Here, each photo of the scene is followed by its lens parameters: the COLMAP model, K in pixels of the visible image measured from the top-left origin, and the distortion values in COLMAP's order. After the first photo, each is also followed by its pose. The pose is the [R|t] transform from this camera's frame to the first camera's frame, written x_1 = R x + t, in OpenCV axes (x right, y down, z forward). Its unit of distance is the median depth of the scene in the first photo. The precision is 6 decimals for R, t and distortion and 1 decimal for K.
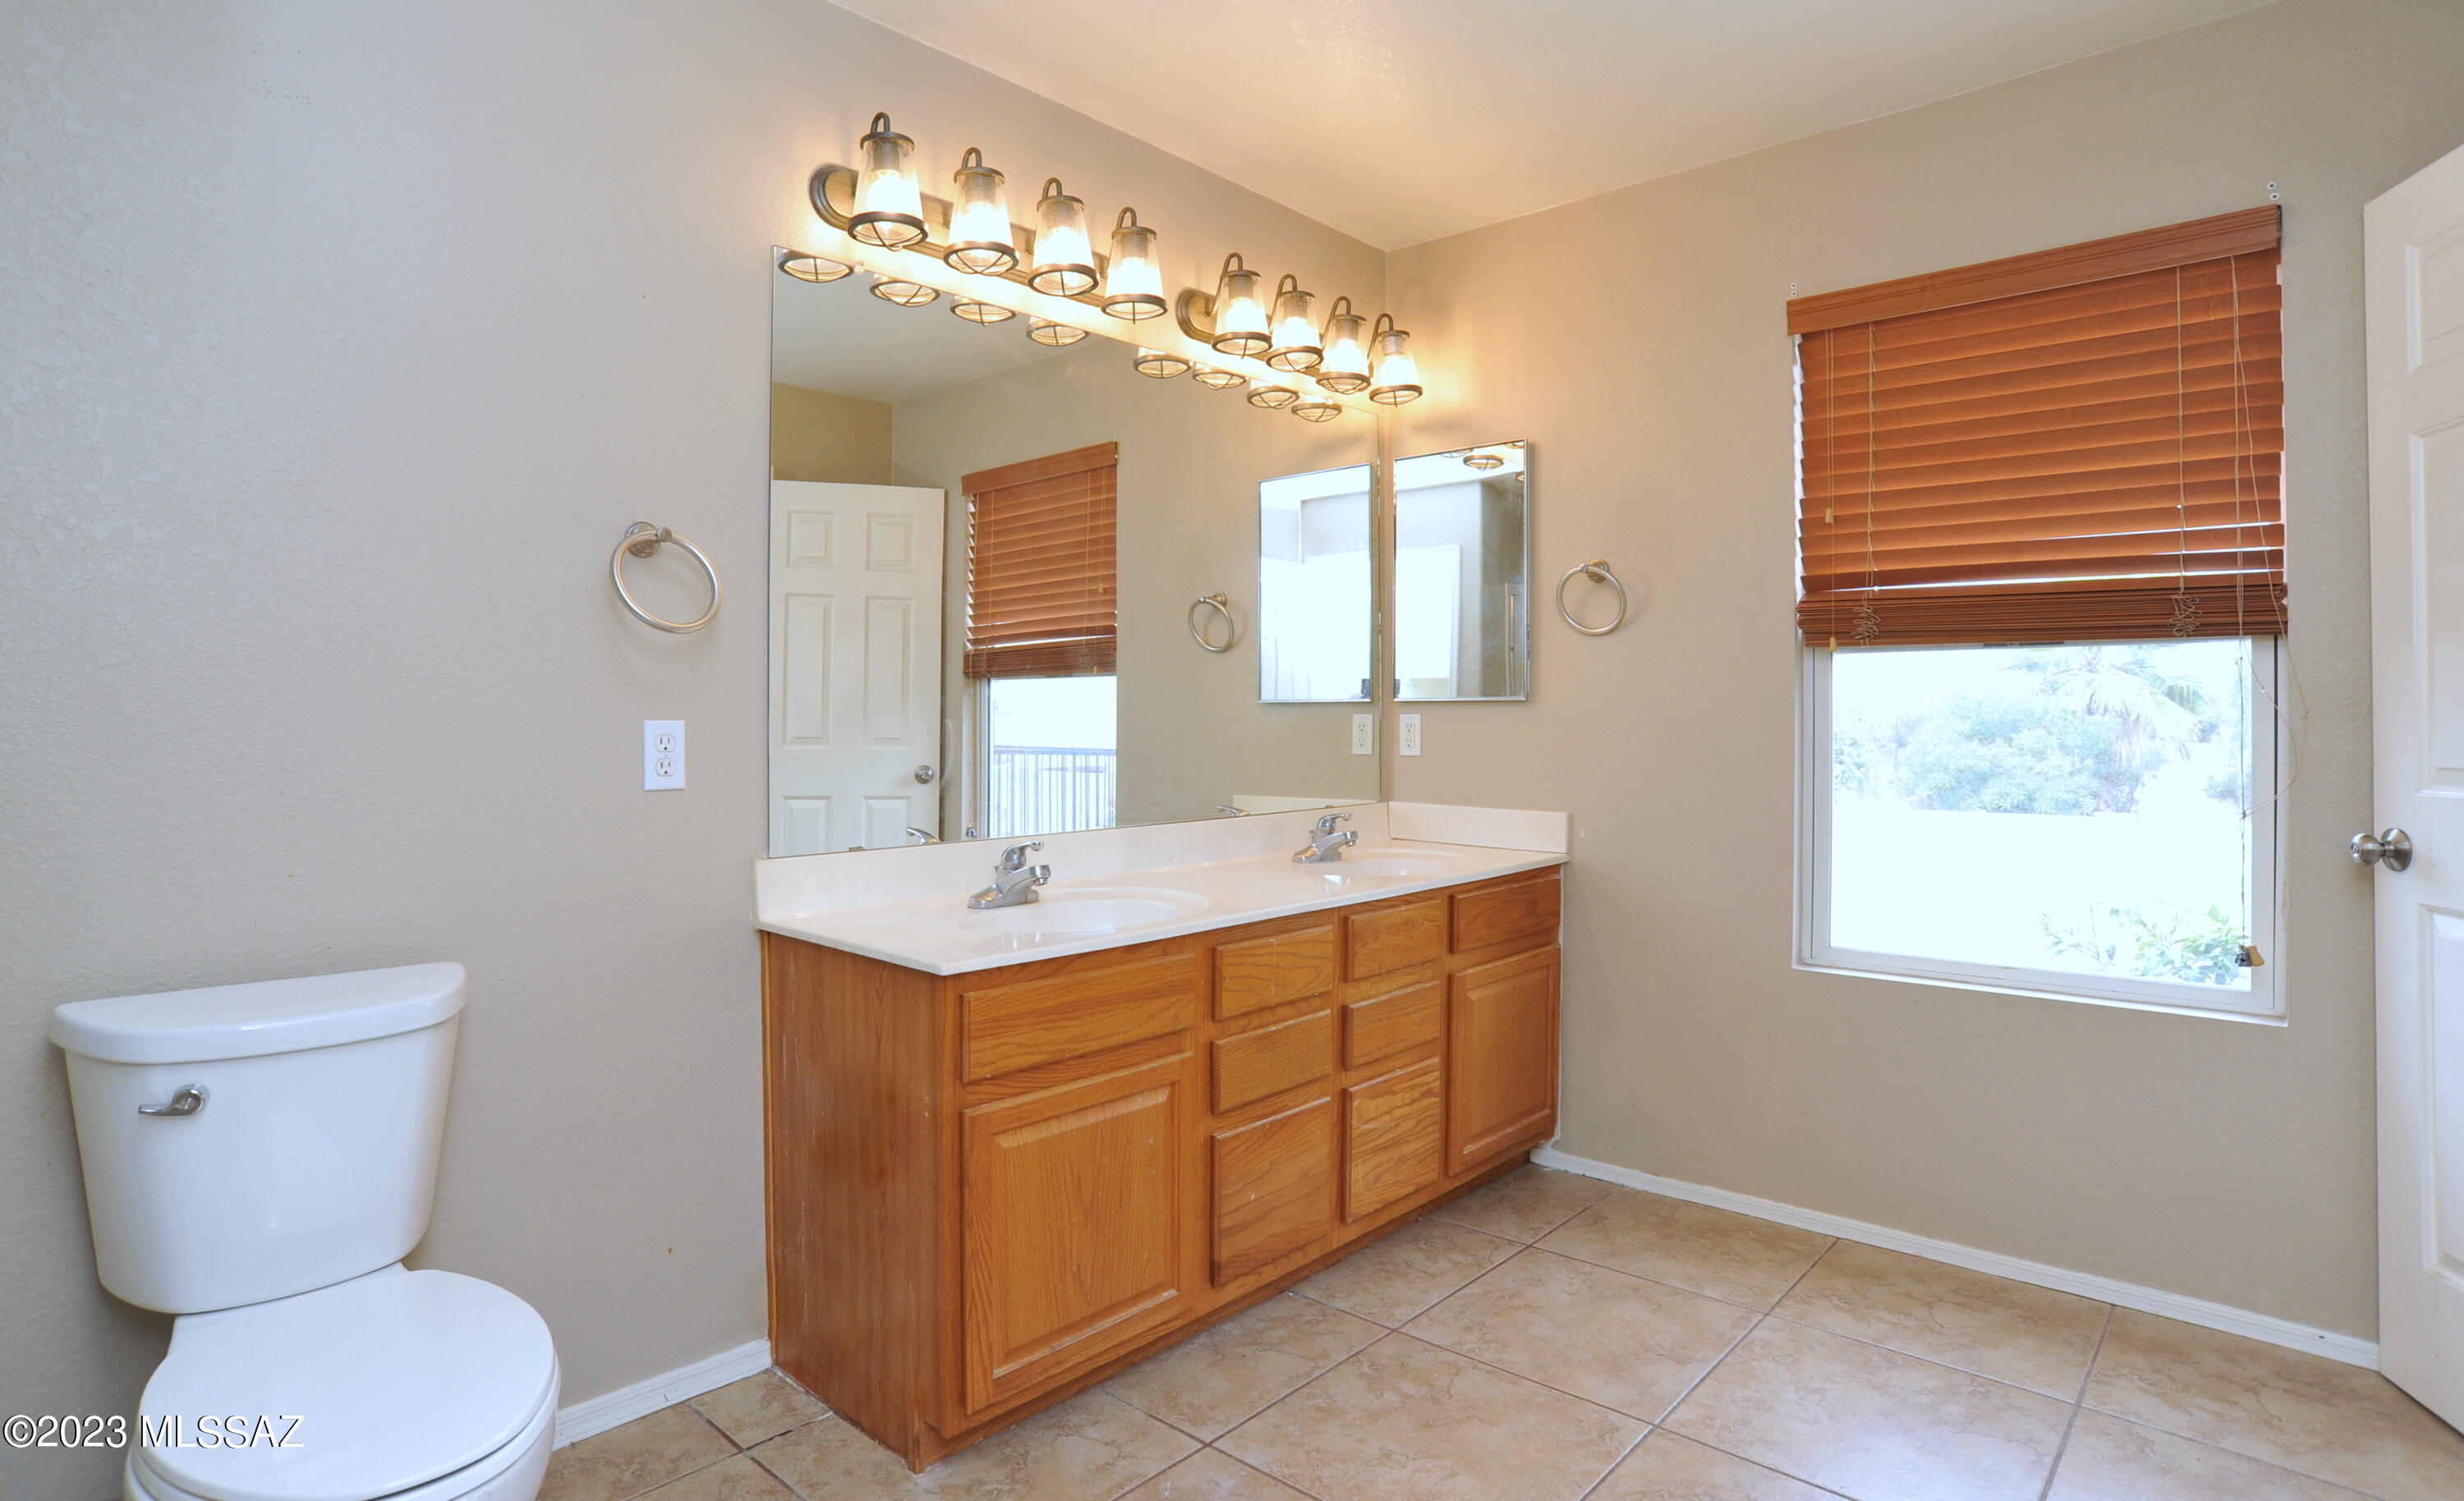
lens RADIAL K [[1268.2, 0, 1180.7], [0, 1268.2, 726.2], [0, 0, 1]] dist [-0.063241, -0.000047]
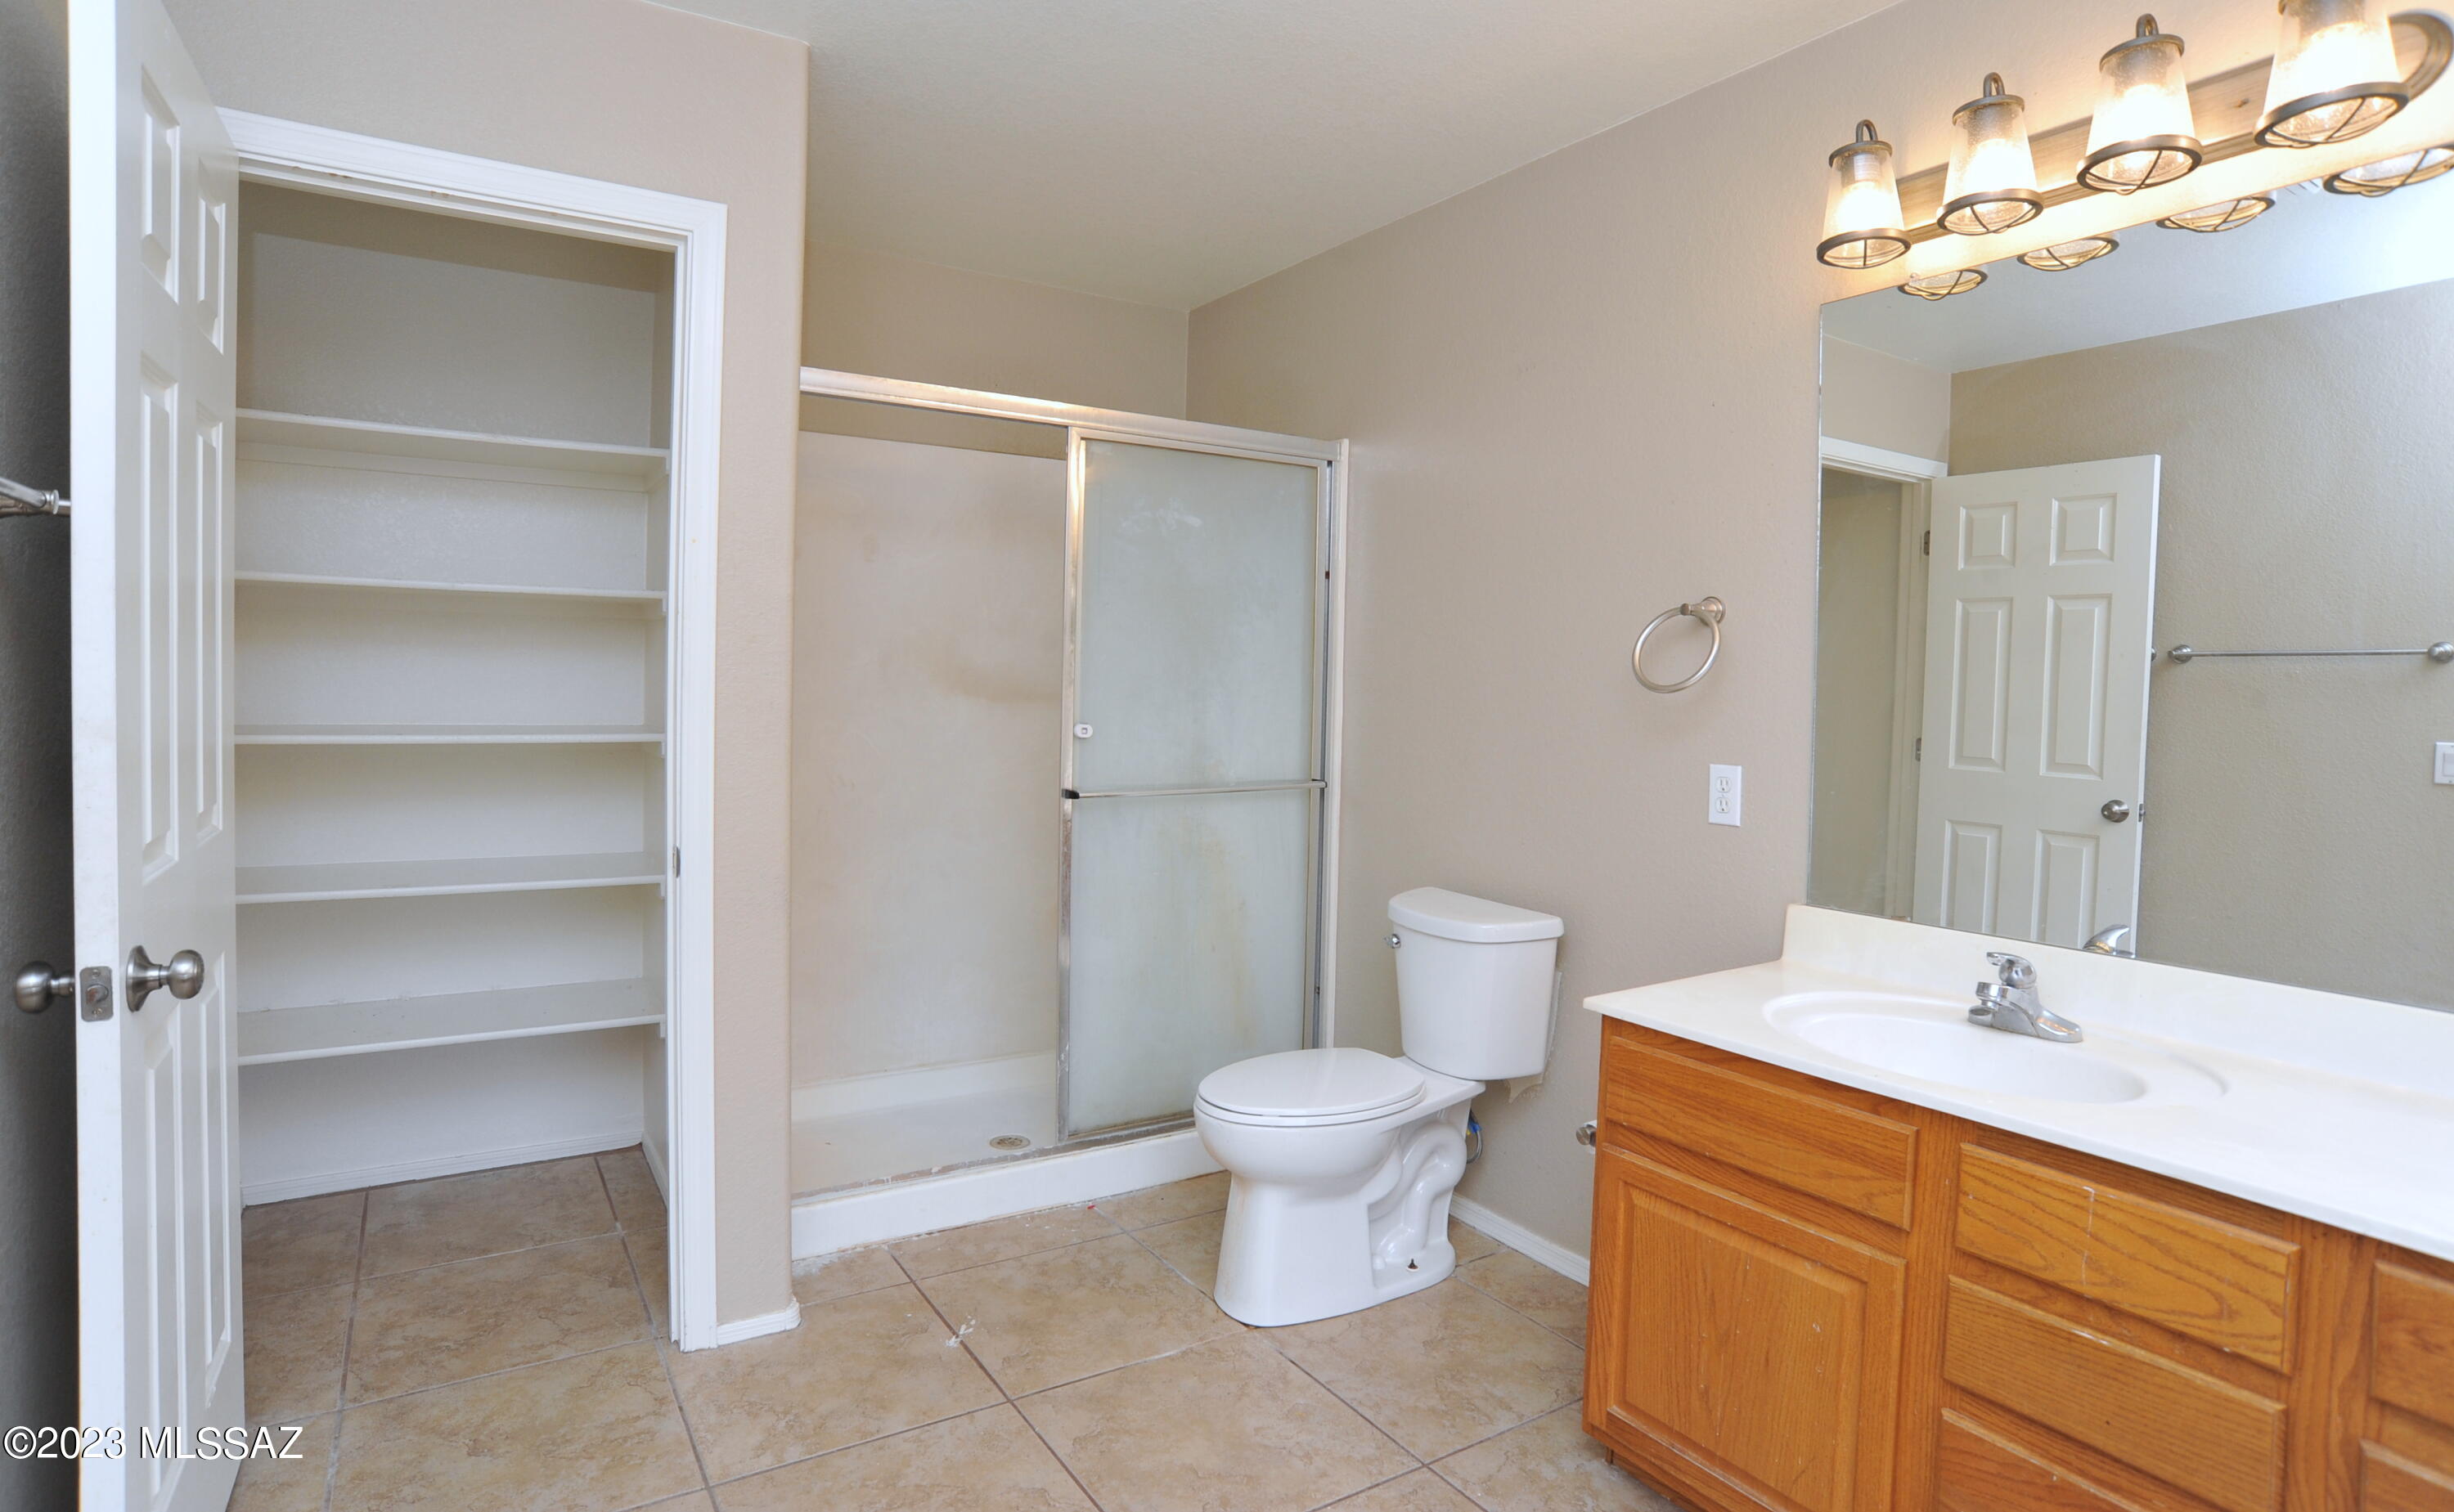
lens RADIAL K [[1263.9, 0, 1219.7], [0, 1263.9, 718.5], [0, 0, 1]] dist [-0.097682, 0.052349]
pose [[-0.238294, 0.023166, -0.970917, 0.737816], [-0.026539, 0.999187, 0.030354, -0.063238], [0.970830, 0.033000, -0.237486, 0.735925]]
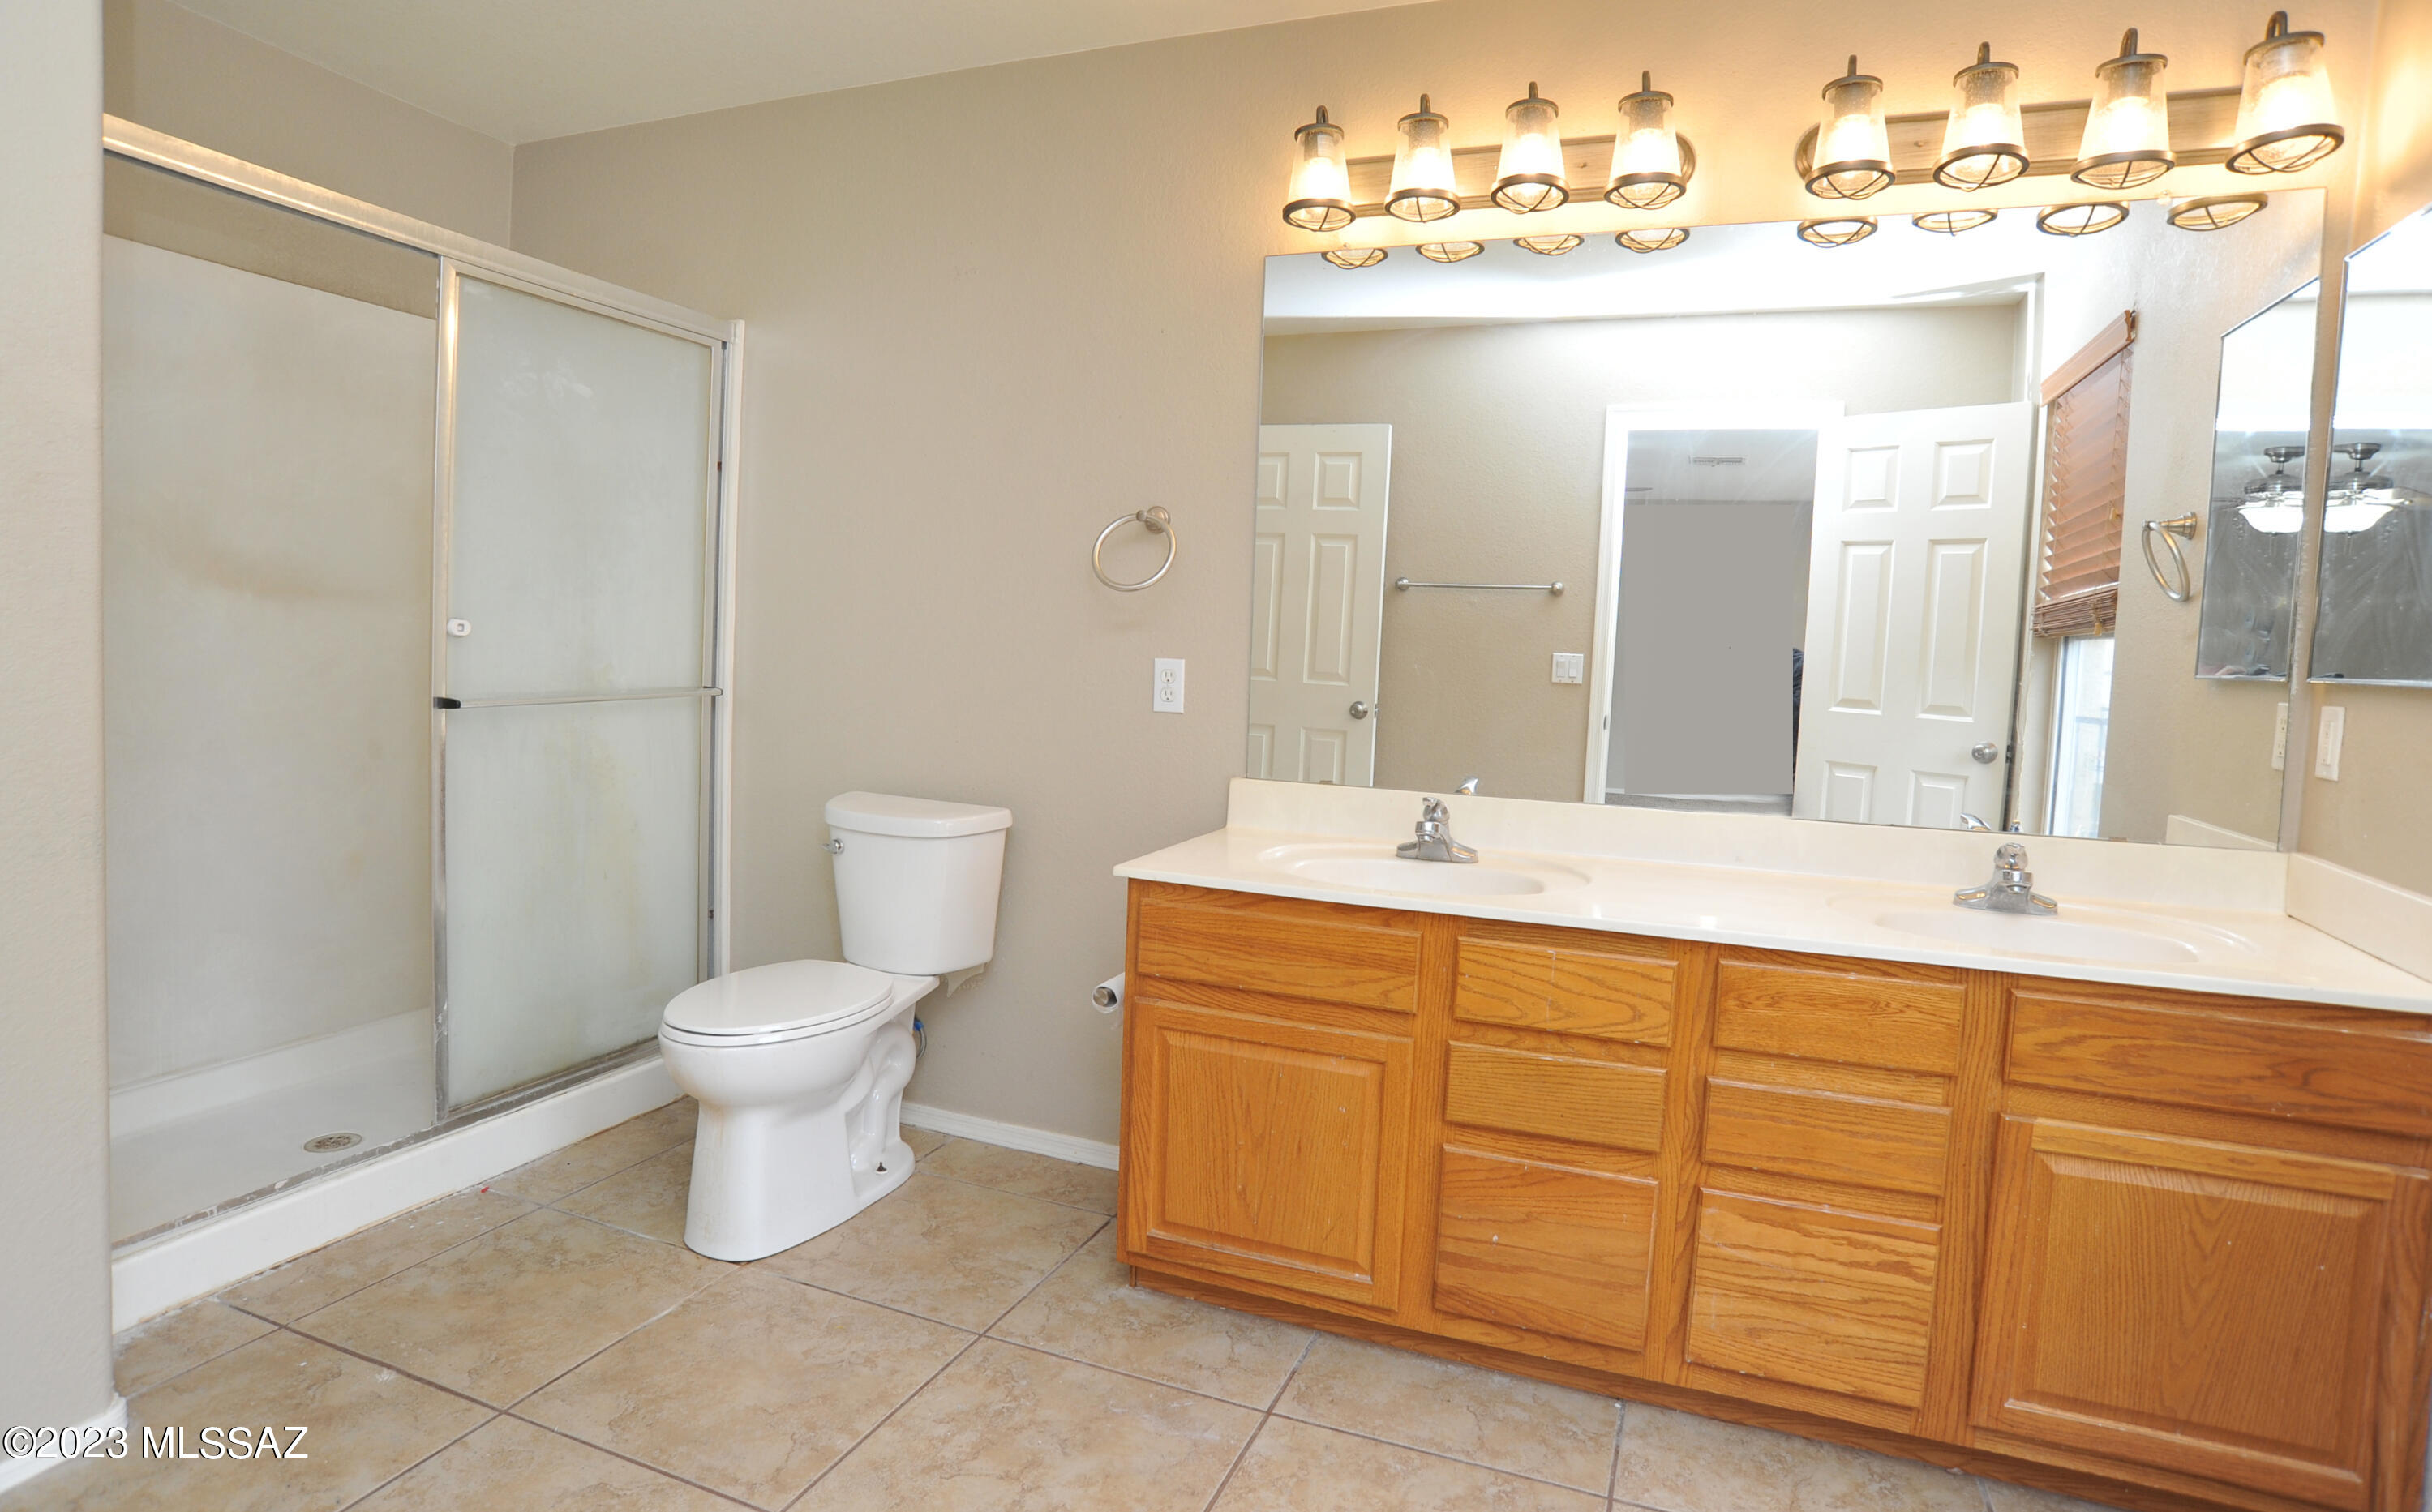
lens RADIAL K [[1273.6, 0, 1222.5], [0, 1273.6, 715.1], [0, 0, 1]] dist [-0.097190, 0.050537]
pose [[0.379629, 0.068108, -0.922628, 0.743724], [-0.043810, 0.997491, 0.055608, -0.020043], [0.924101, 0.019310, 0.381660, 0.494675]]
